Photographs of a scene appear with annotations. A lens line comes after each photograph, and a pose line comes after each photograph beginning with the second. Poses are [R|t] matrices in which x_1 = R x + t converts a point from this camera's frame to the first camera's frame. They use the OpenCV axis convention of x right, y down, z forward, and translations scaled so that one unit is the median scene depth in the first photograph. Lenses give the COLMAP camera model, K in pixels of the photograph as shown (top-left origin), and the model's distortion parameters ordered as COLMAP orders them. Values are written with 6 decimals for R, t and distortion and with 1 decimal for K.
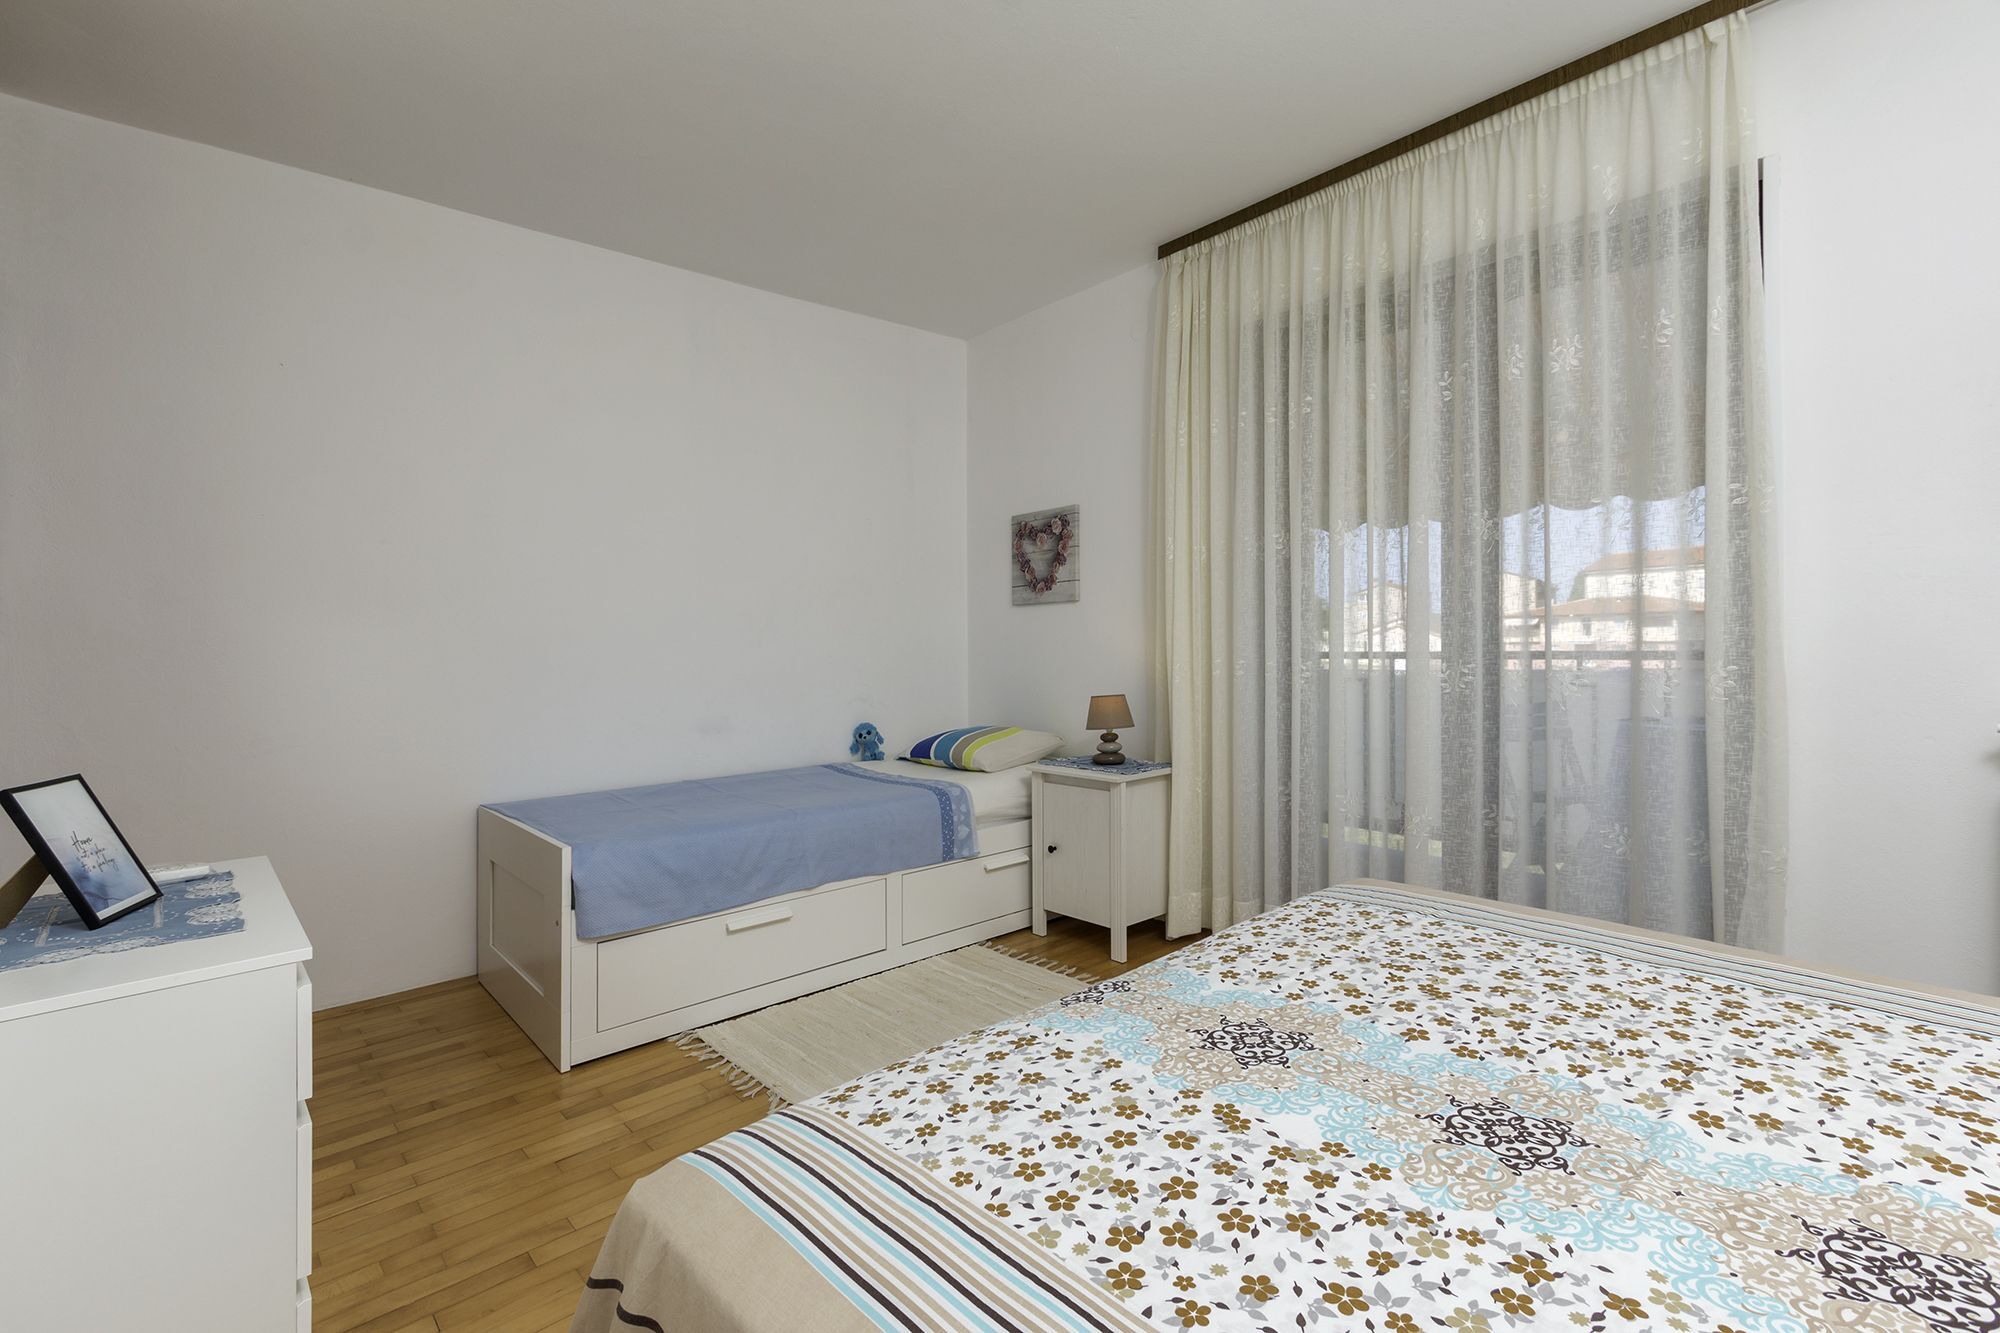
lens RADIAL K [[925.6, 0, 991.7], [0, 925.6, 653.9], [0, 0, 1]] dist [0.002018, -0.001043]
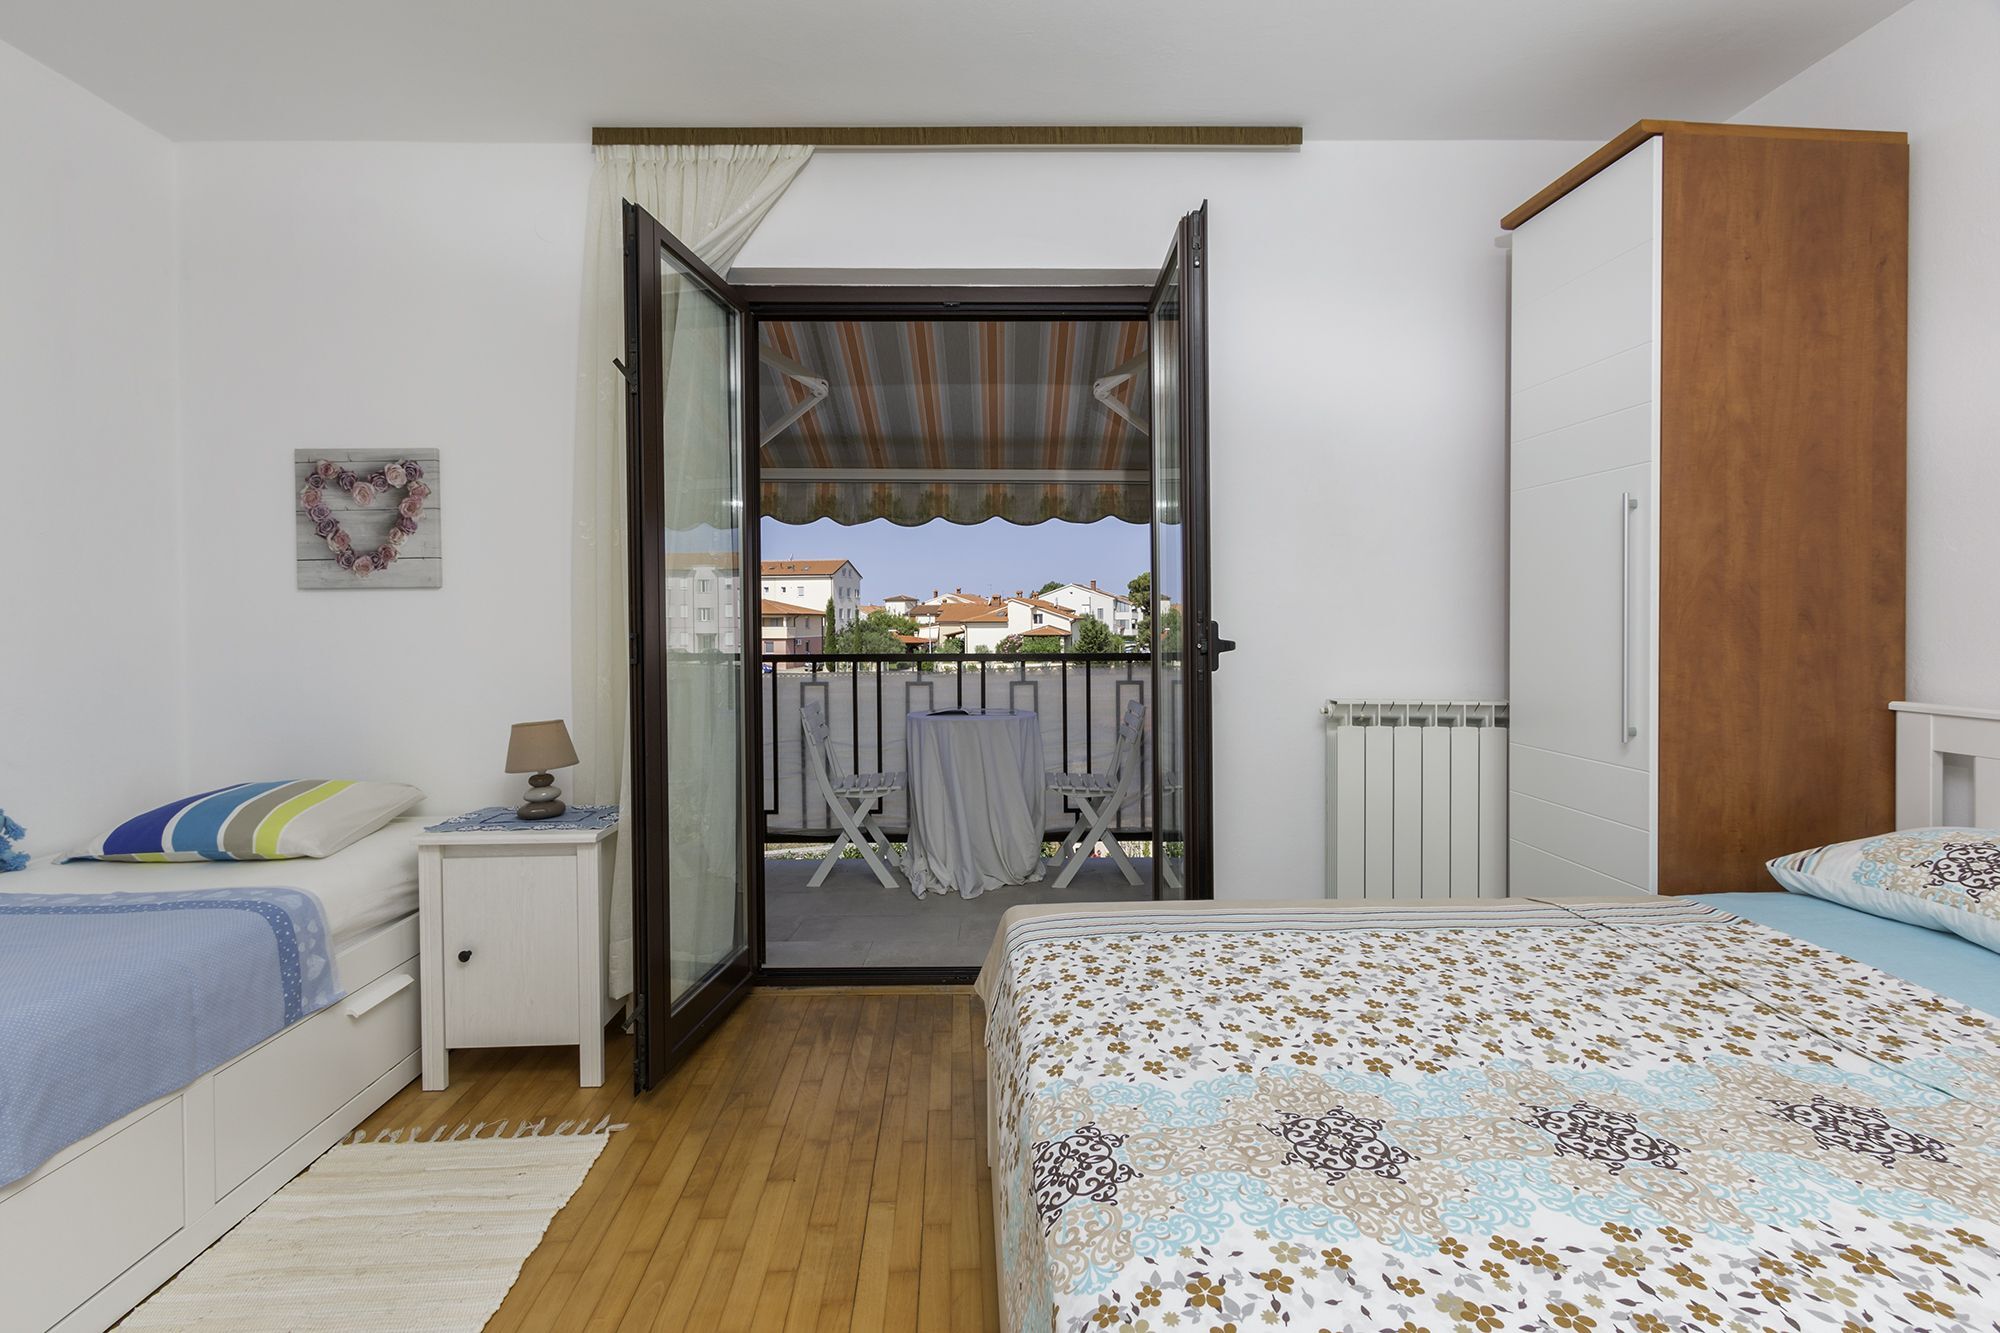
lens RADIAL K [[925.6, 0, 991.7], [0, 925.6, 653.9], [0, 0, 1]] dist [0.002018, -0.001043]
pose [[0.626458, -0.007336, 0.779420, -0.483062], [0.003763, 0.999973, 0.006387, -0.026497], [-0.779446, -0.001069, 0.626469, 0.615101]]
